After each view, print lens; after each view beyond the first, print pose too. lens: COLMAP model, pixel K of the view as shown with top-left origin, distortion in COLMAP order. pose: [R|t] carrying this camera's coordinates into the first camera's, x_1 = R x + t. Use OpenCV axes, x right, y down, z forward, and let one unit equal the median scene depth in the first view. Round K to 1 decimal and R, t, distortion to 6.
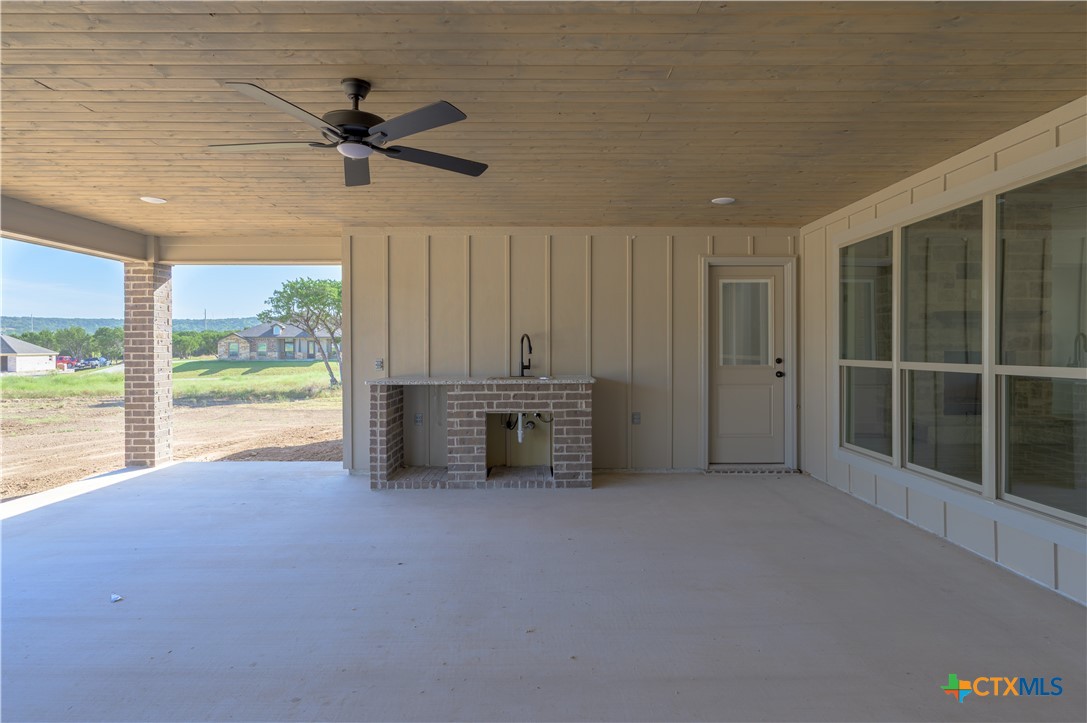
lens RADIAL K [[605.5, 0, 549.6], [0, 605.5, 354.4], [0, 0, 1]] dist [-0.002222, 0.000111]
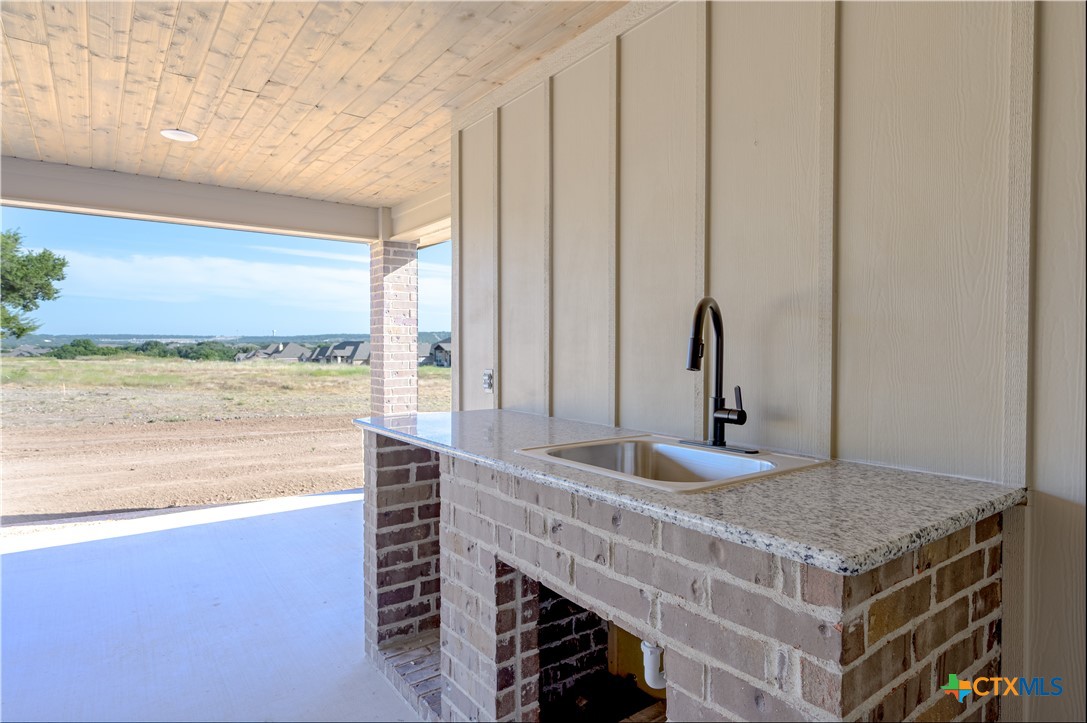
lens RADIAL K [[605.5, 0, 542.9], [0, 605.5, 361.2], [0, 0, 1]] dist [-0.002222, 0.000111]
pose [[0.591863, 0.023433, -0.805698, 0.134957], [-0.020175, 0.999695, 0.014255, -0.007046], [0.805786, 0.007817, 0.592155, 0.752672]]
